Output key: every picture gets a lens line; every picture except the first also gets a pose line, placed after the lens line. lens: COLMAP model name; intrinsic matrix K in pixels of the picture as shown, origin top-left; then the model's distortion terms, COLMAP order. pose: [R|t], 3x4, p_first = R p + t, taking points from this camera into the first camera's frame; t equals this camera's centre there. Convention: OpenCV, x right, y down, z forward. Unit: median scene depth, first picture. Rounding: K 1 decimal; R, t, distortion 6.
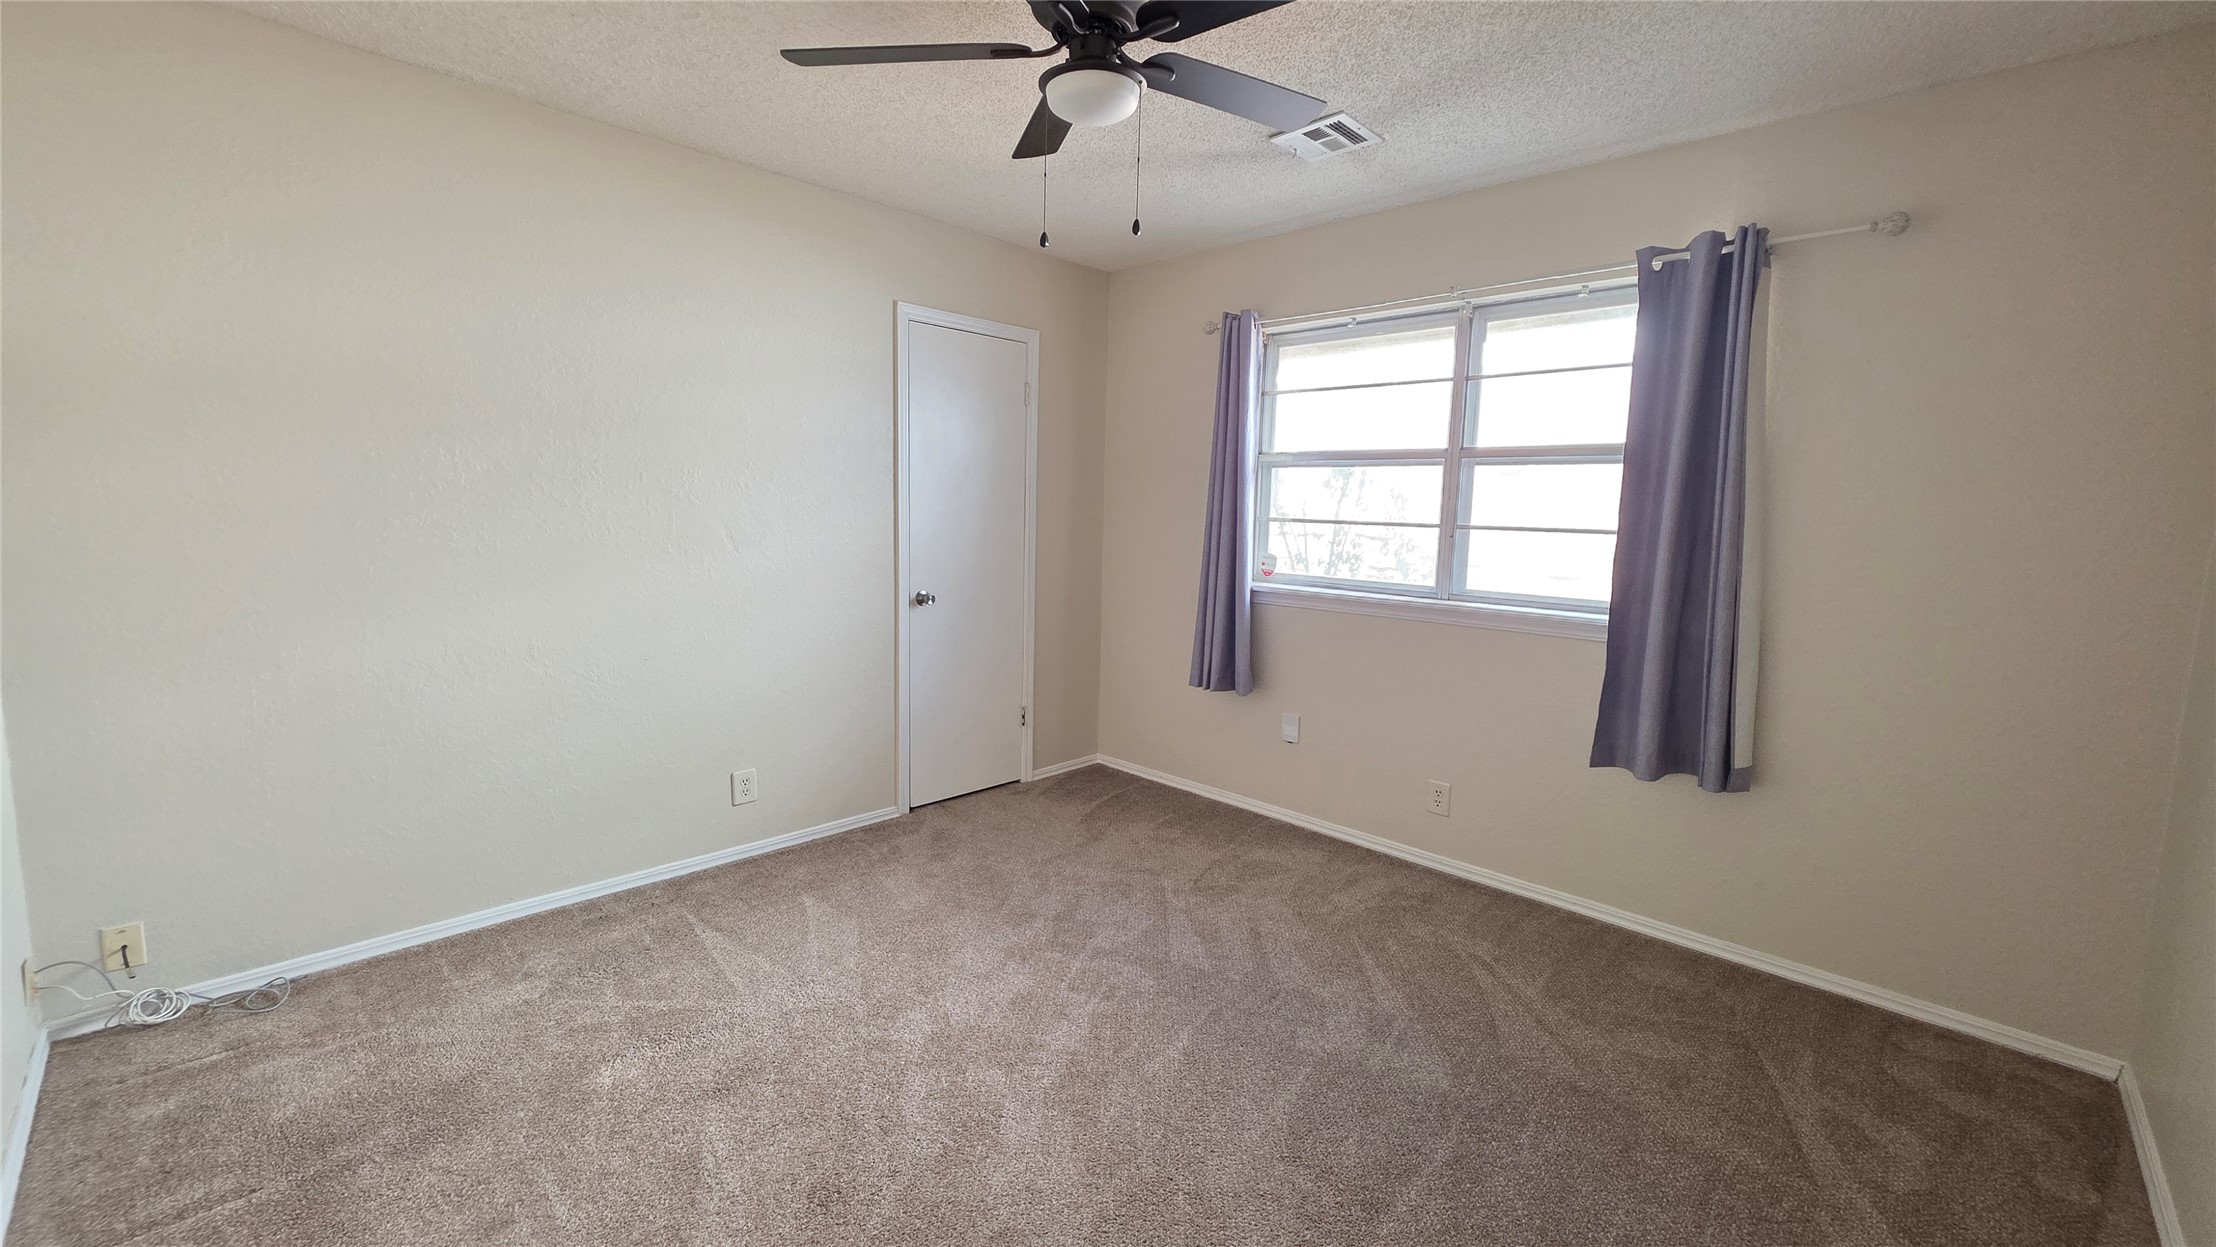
lens RADIAL K [[882.3, 0, 1125.0], [0, 882.3, 622.2], [0, 0, 1]] dist [-0.002105, 0.000011]
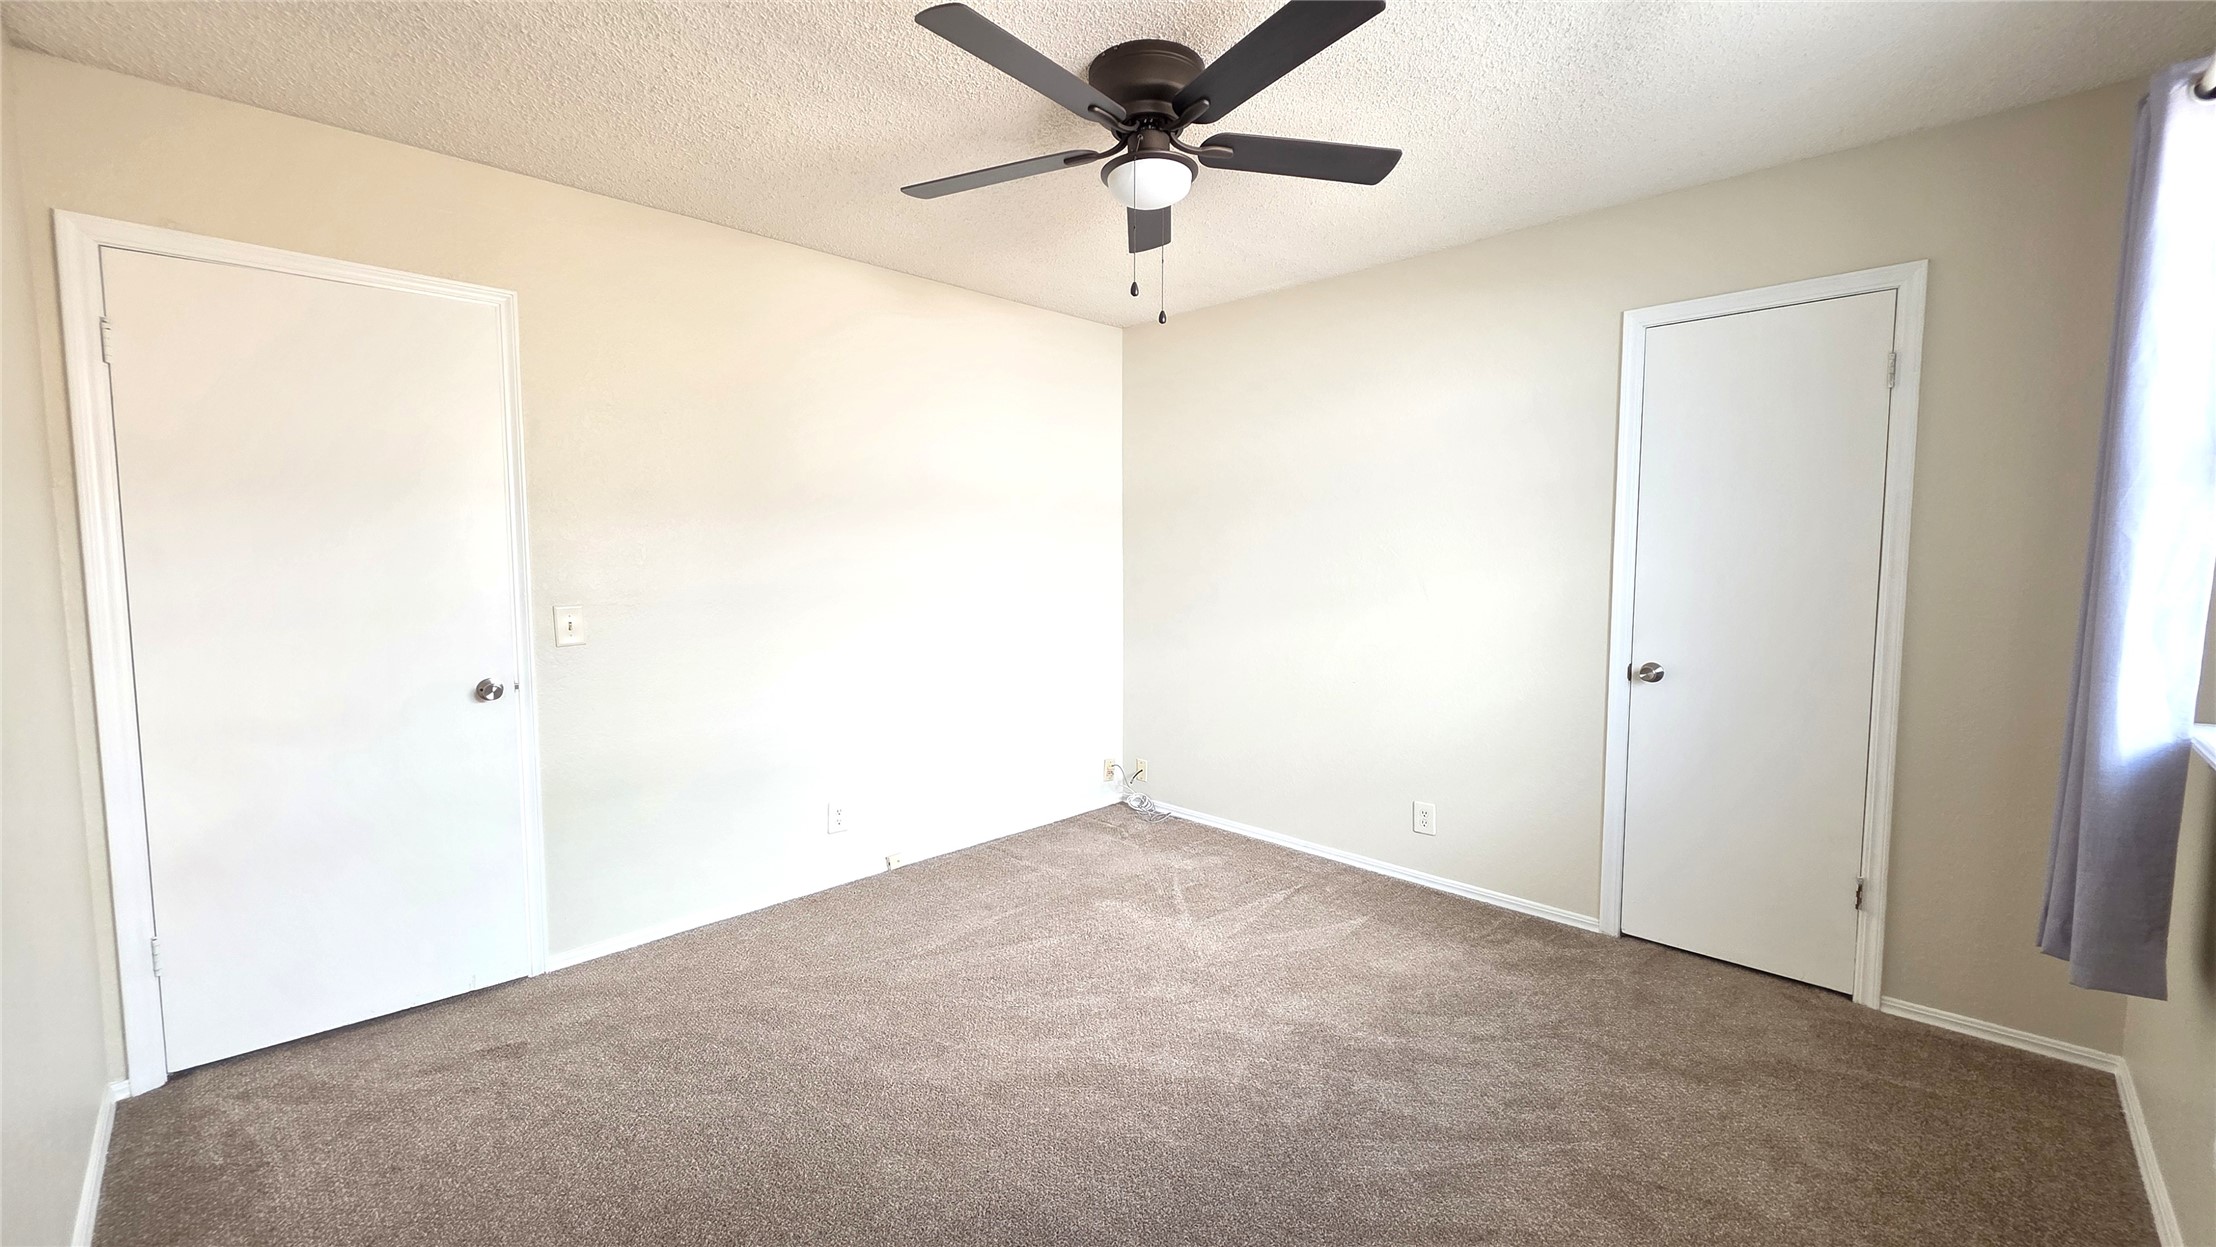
lens RADIAL K [[882.3, 0, 1119.8], [0, 882.3, 627.9], [0, 0, 1]] dist [-0.002105, 0.000011]
pose [[-0.014015, 0.058113, -0.998212, 0.601322], [-0.132504, 0.989397, 0.059460, -0.055031], [0.991083, 0.133101, -0.006166, 0.574279]]
